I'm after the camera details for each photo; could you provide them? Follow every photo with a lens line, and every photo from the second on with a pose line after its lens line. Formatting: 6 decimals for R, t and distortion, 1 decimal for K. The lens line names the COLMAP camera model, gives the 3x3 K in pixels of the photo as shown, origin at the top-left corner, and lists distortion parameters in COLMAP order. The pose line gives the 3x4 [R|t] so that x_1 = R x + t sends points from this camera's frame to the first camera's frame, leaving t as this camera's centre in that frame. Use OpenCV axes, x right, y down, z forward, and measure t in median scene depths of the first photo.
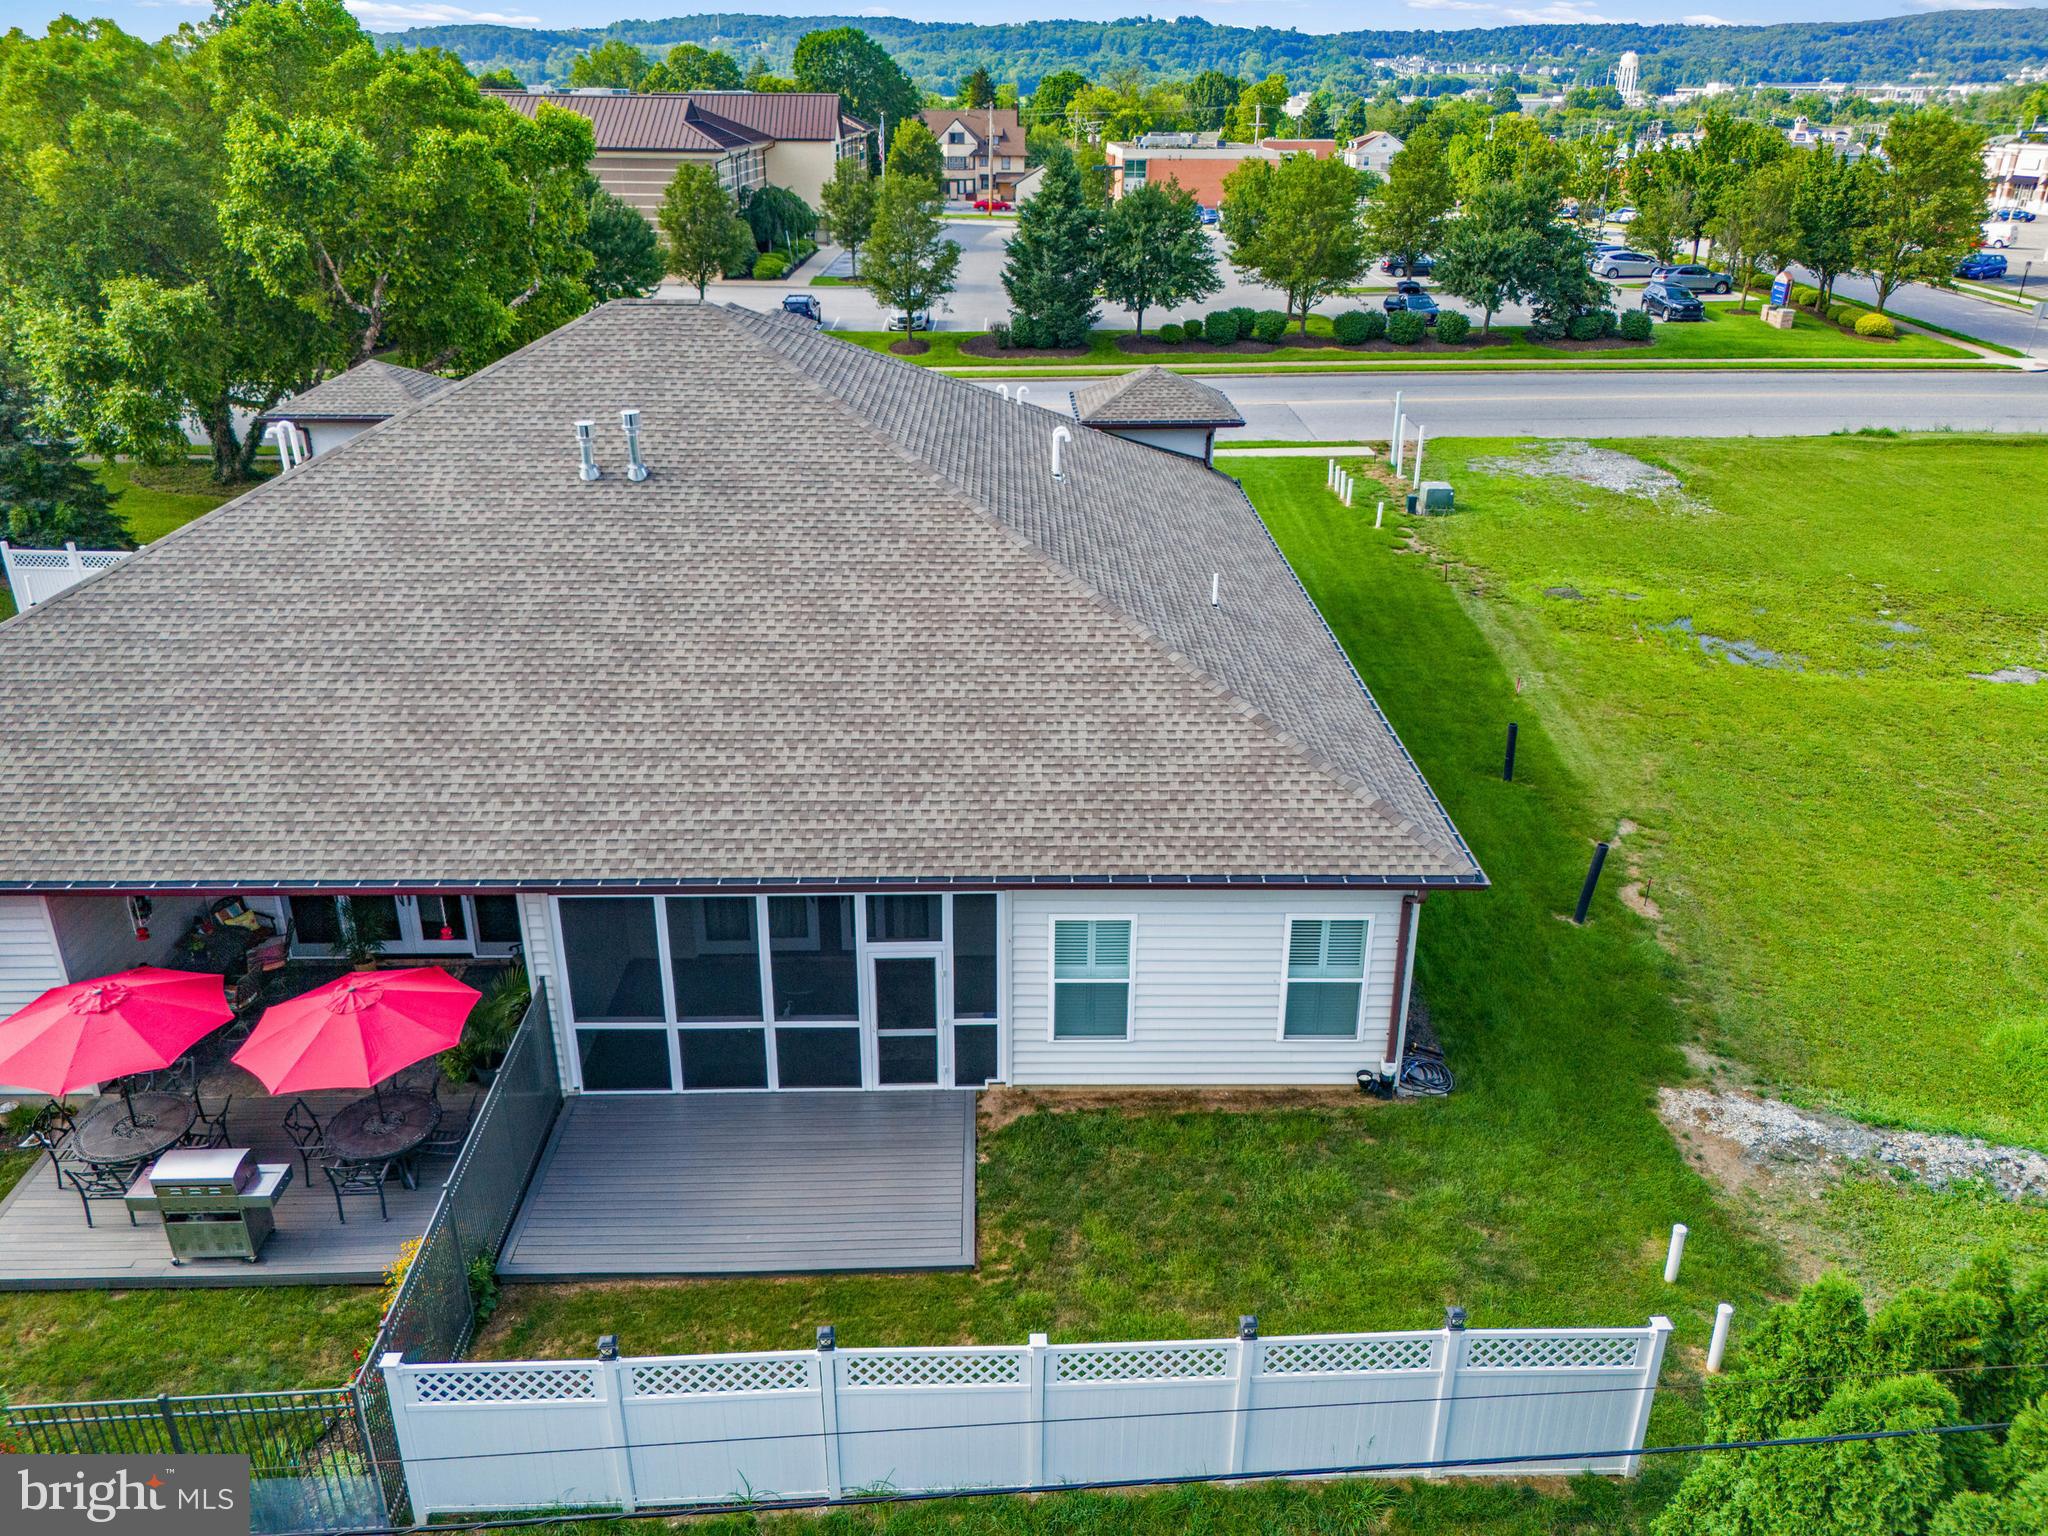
lens RADIAL K [[1515.2, 0, 1024.0], [0, 1515.2, 768.0], [0, 0, 1]] dist [0.073013, -0.078977]
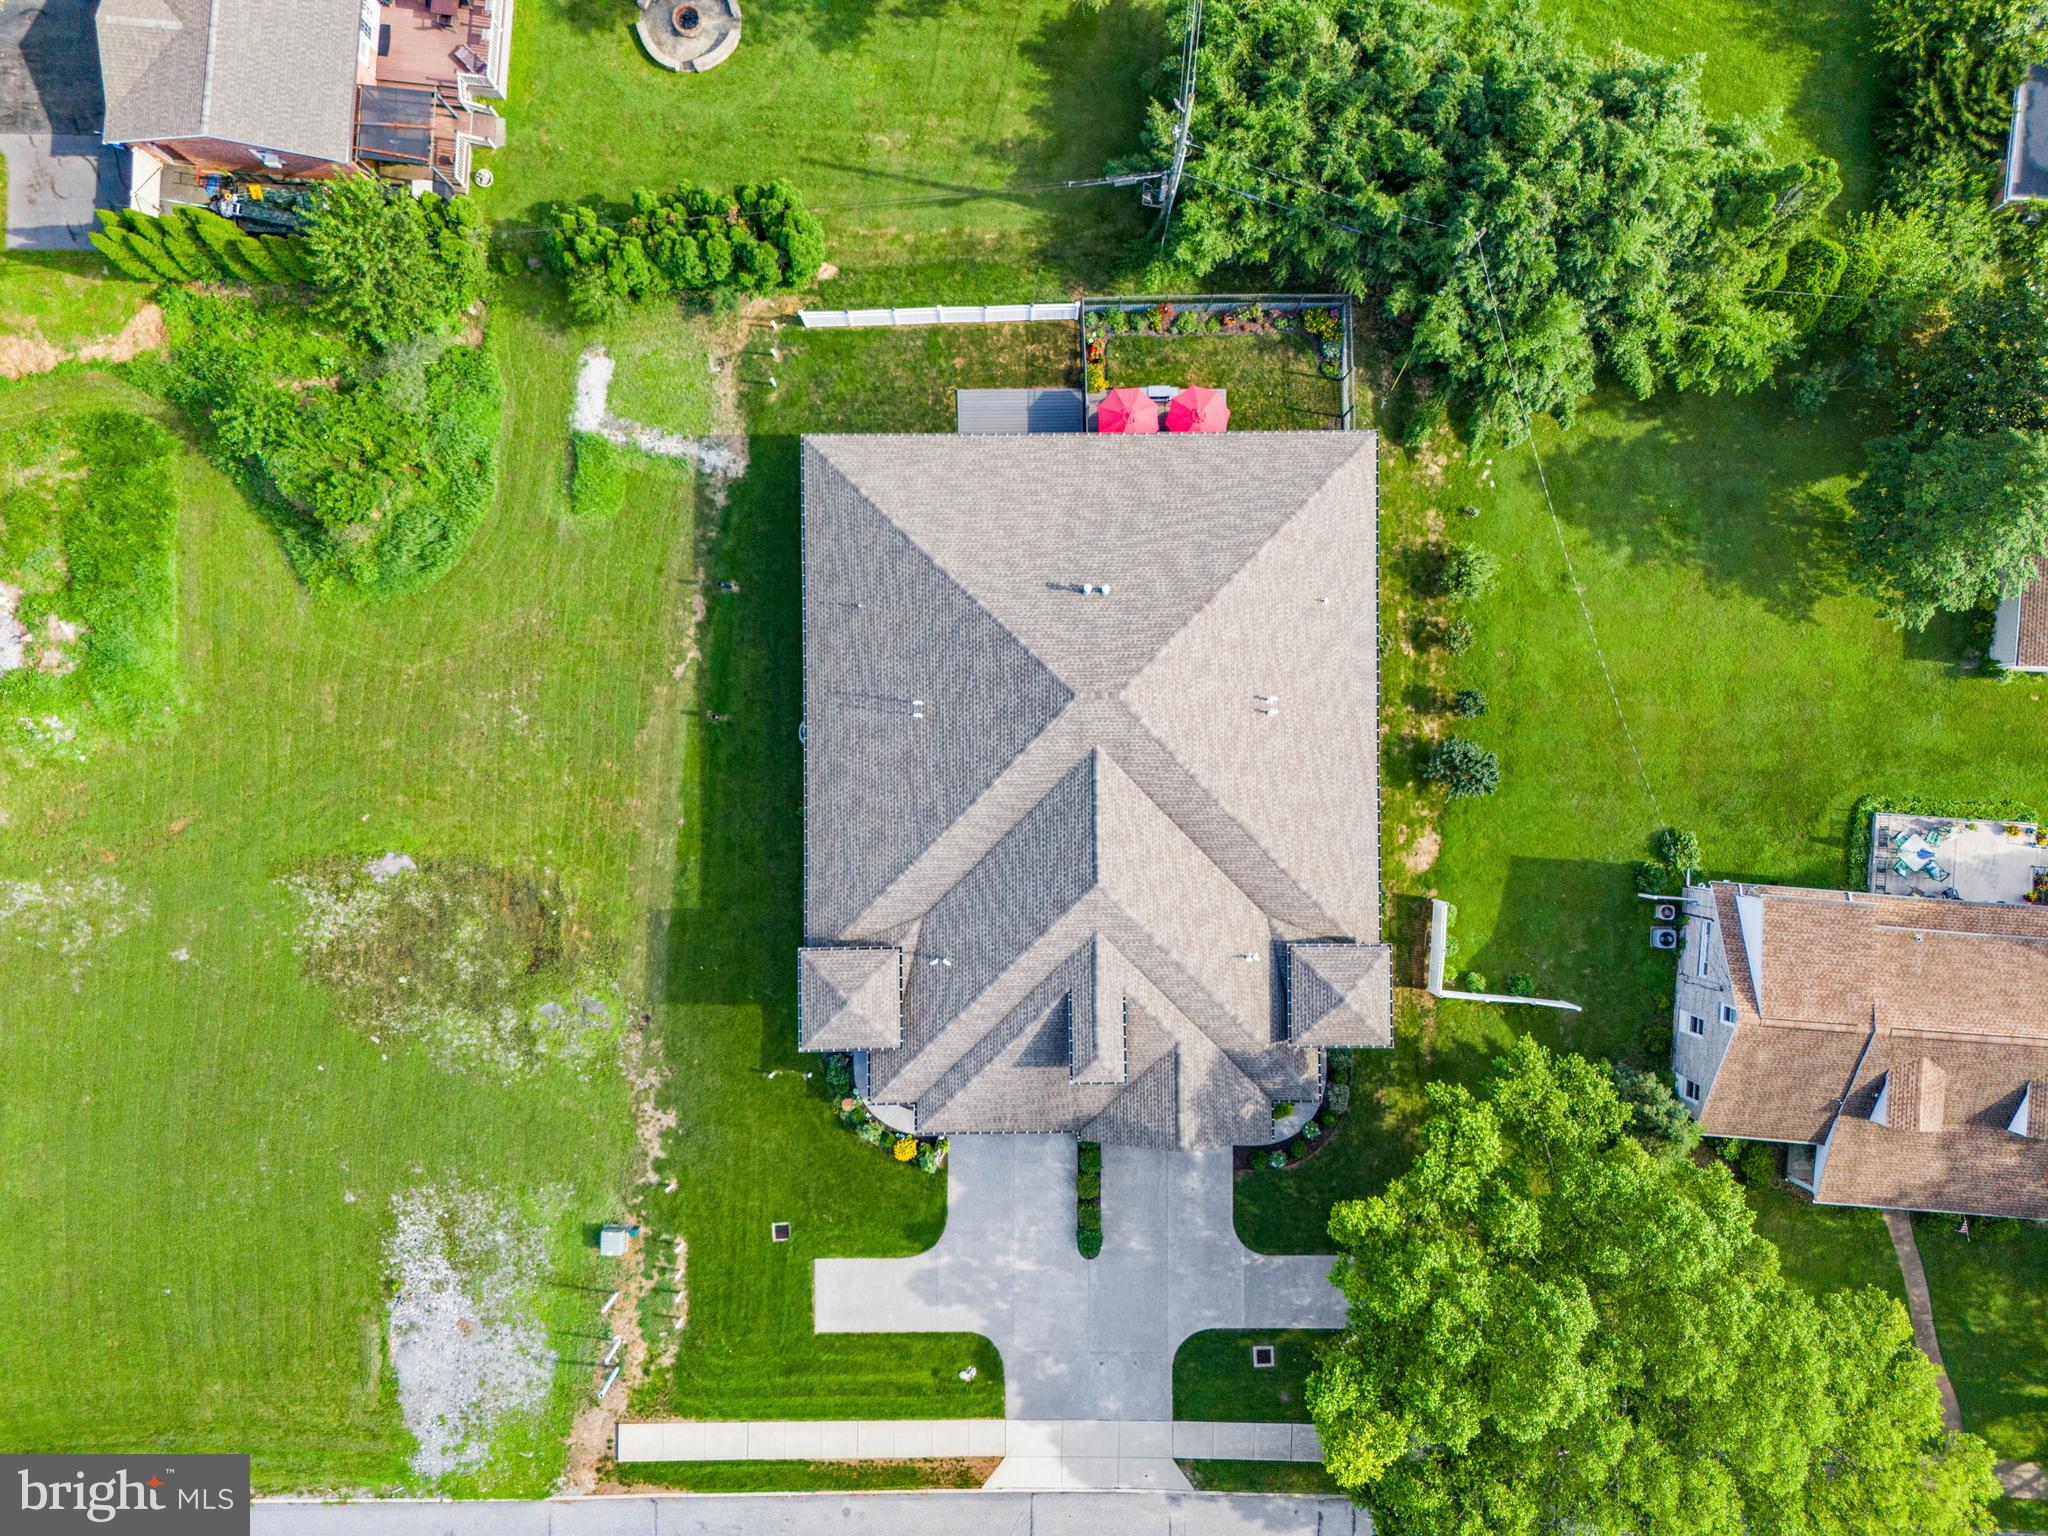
lens RADIAL K [[1486.4, 0, 1009.0], [0, 1486.4, 774.4], [0, 0, 1]] dist [0.062665, 0.000063]
pose [[-0.999936, -0.009342, -0.006338, -0.126699], [-0.002026, -0.403850, 0.914823, -2.967985], [-0.011106, 0.914777, 0.403805, 0.326350]]
